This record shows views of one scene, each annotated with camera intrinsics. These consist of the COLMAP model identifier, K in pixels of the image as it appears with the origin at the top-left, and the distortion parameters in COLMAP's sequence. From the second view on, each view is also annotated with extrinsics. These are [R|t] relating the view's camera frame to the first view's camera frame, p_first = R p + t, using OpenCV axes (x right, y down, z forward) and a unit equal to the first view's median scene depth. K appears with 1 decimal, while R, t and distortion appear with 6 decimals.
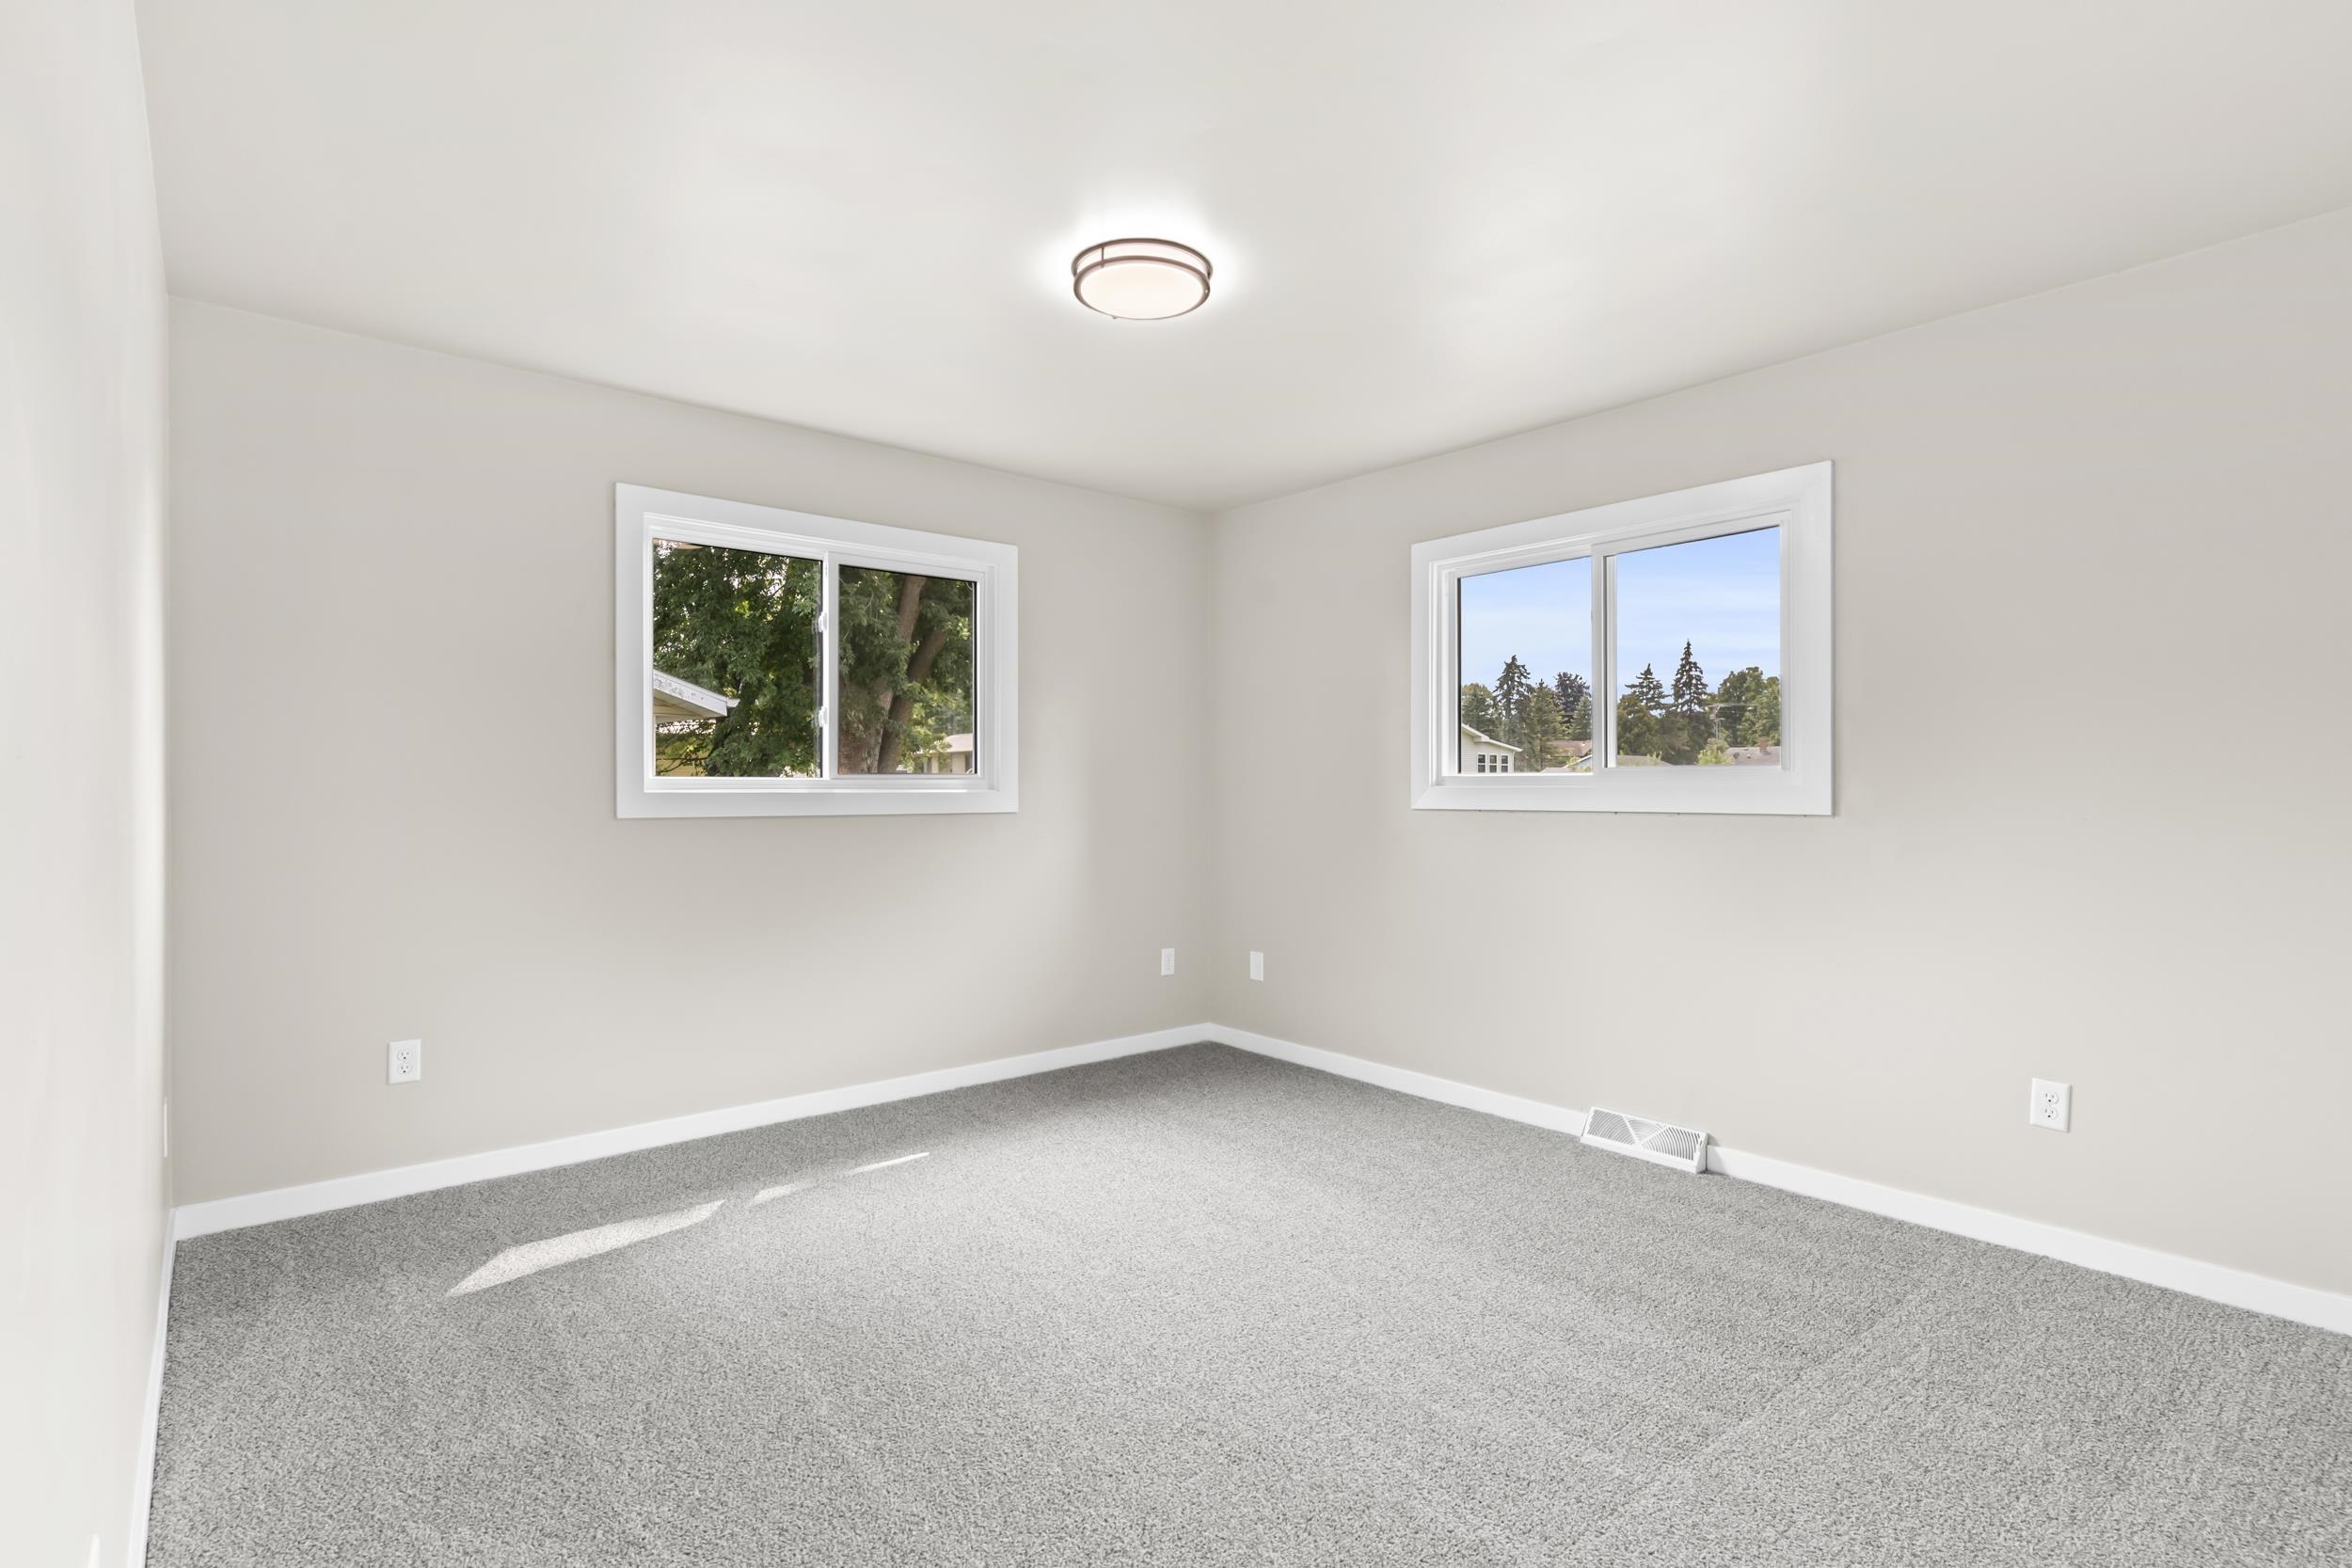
lens RADIAL K [[1124.5, 0, 1176.0], [0, 1124.5, 784.0], [0, 0, 1]] dist [0.000049, -0.000193]
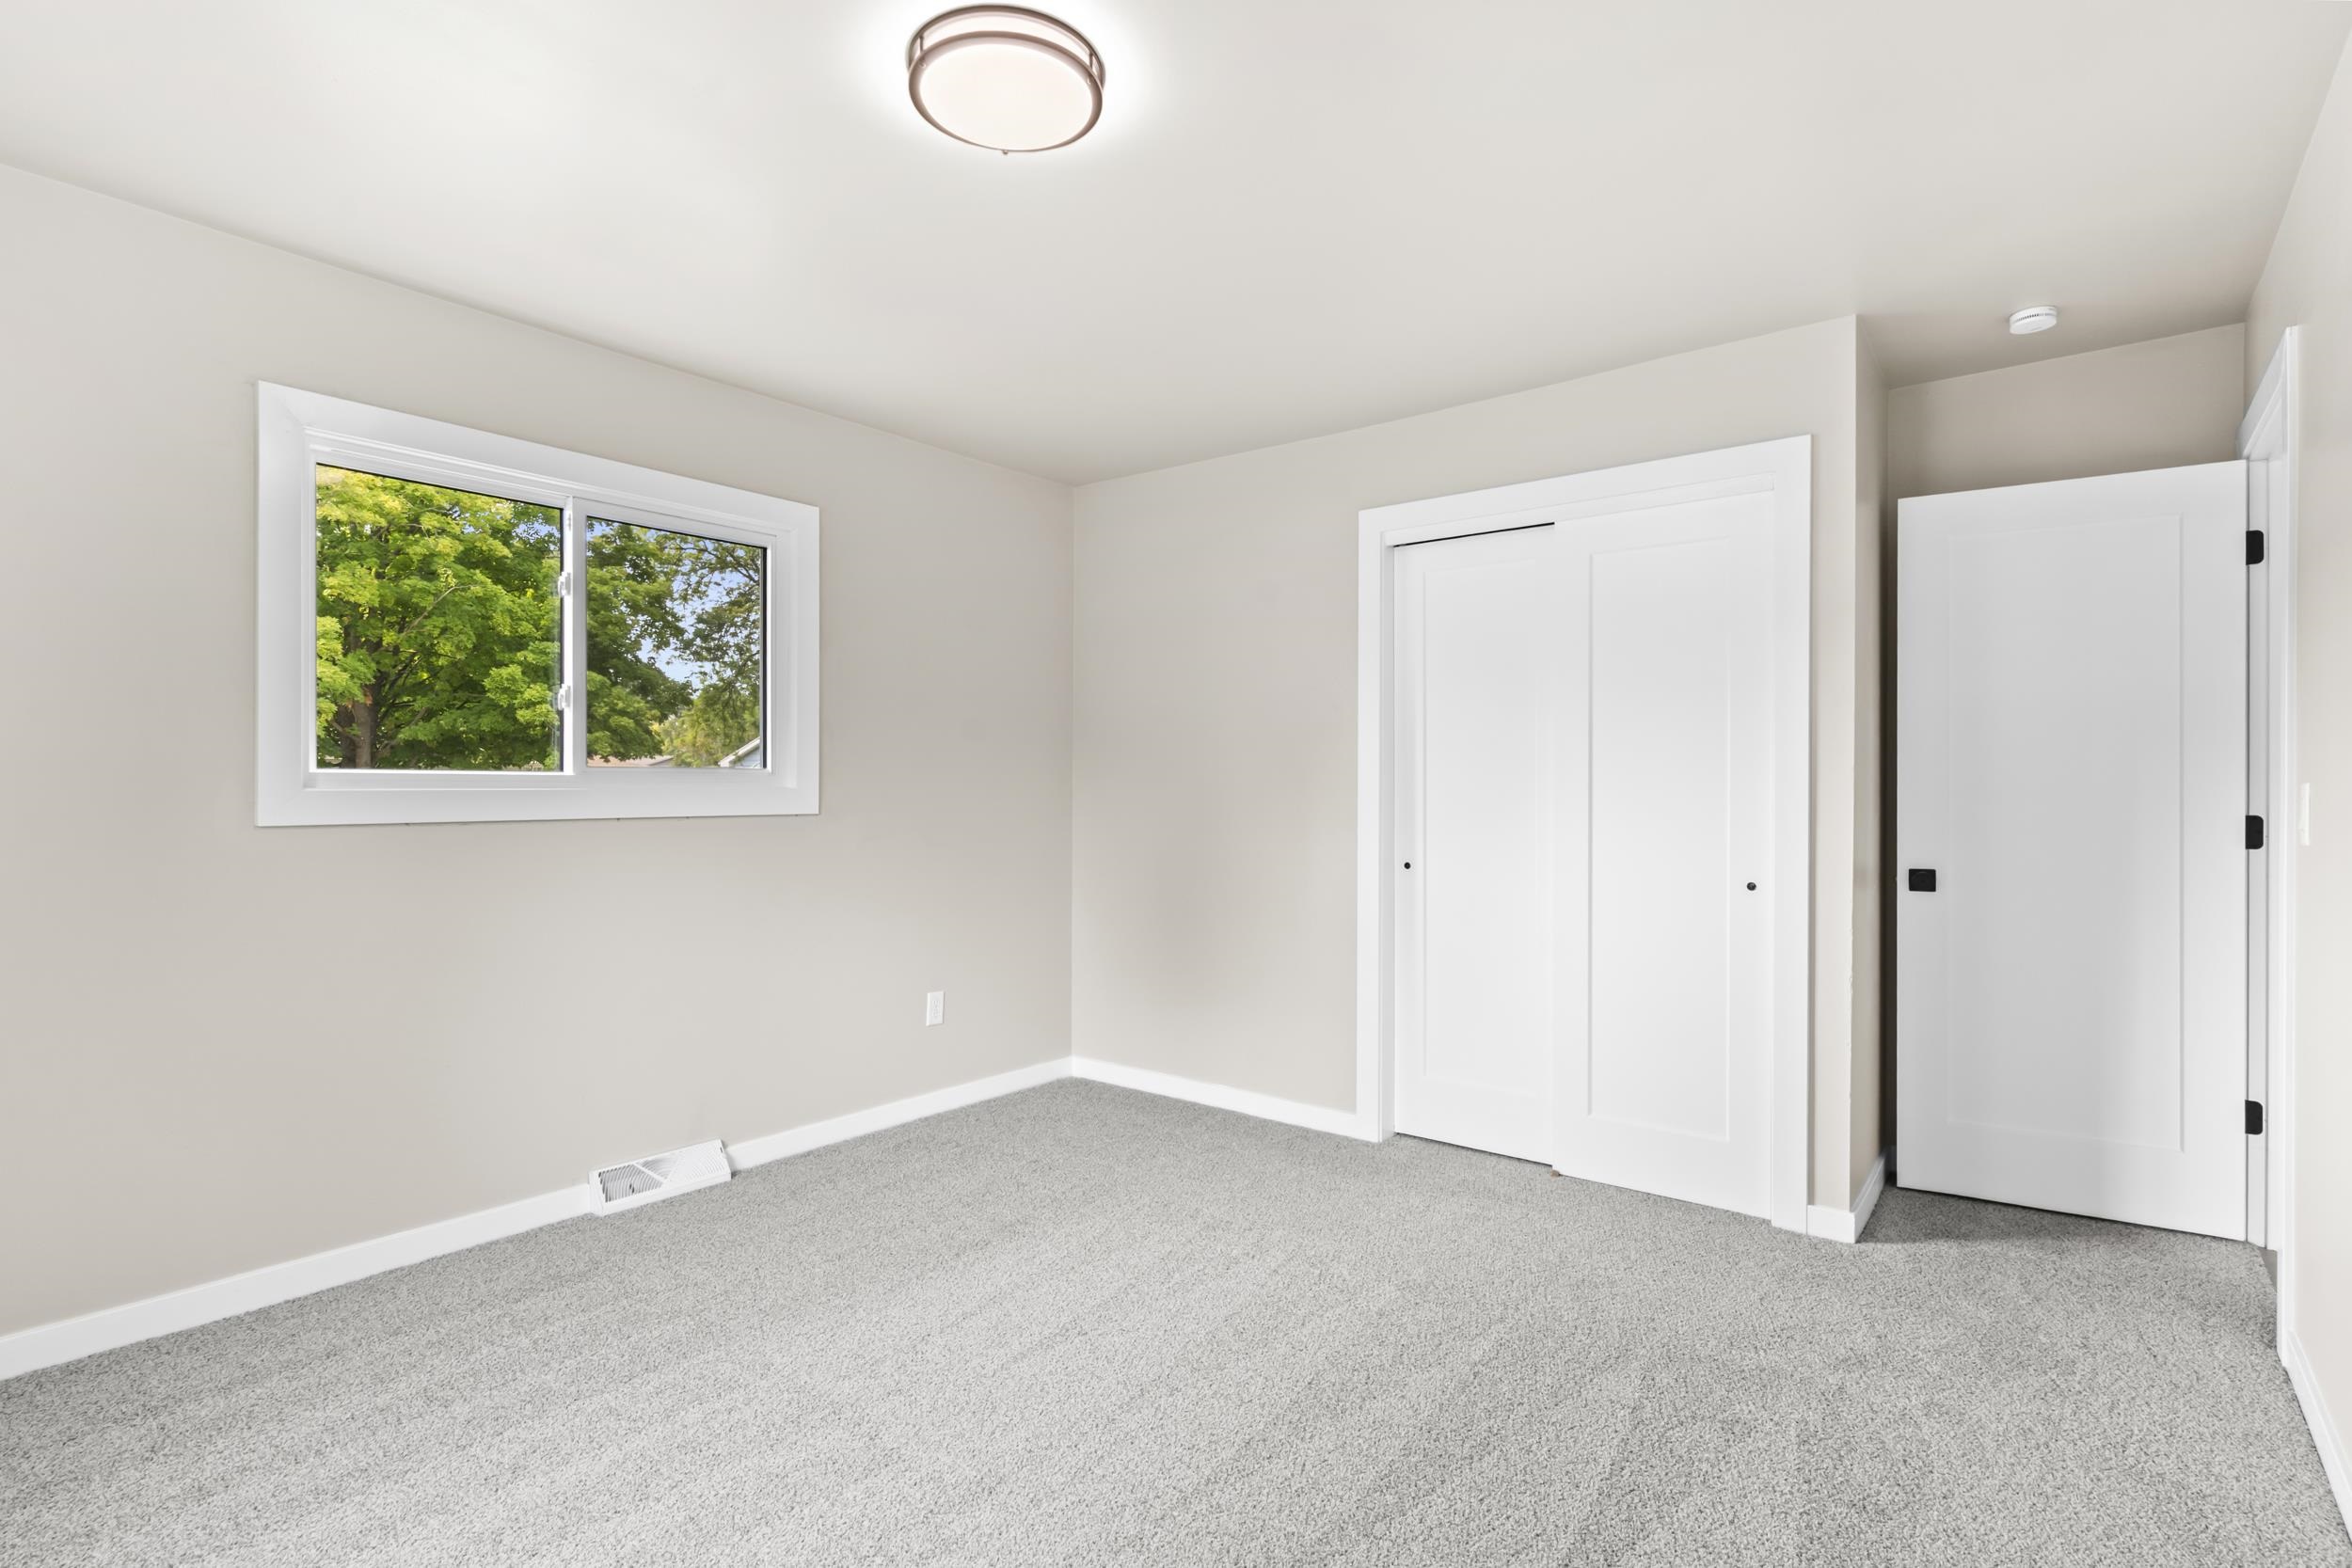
lens RADIAL K [[1124.5, 0, 1176.0], [0, 1124.5, 784.0], [0, 0, 1]] dist [0.000049, -0.000193]
pose [[-0.187293, 0.002230, 0.982302, -0.584423], [-0.003482, 0.999990, -0.002934, -0.000862], [-0.982298, -0.003970, -0.187283, 0.797868]]
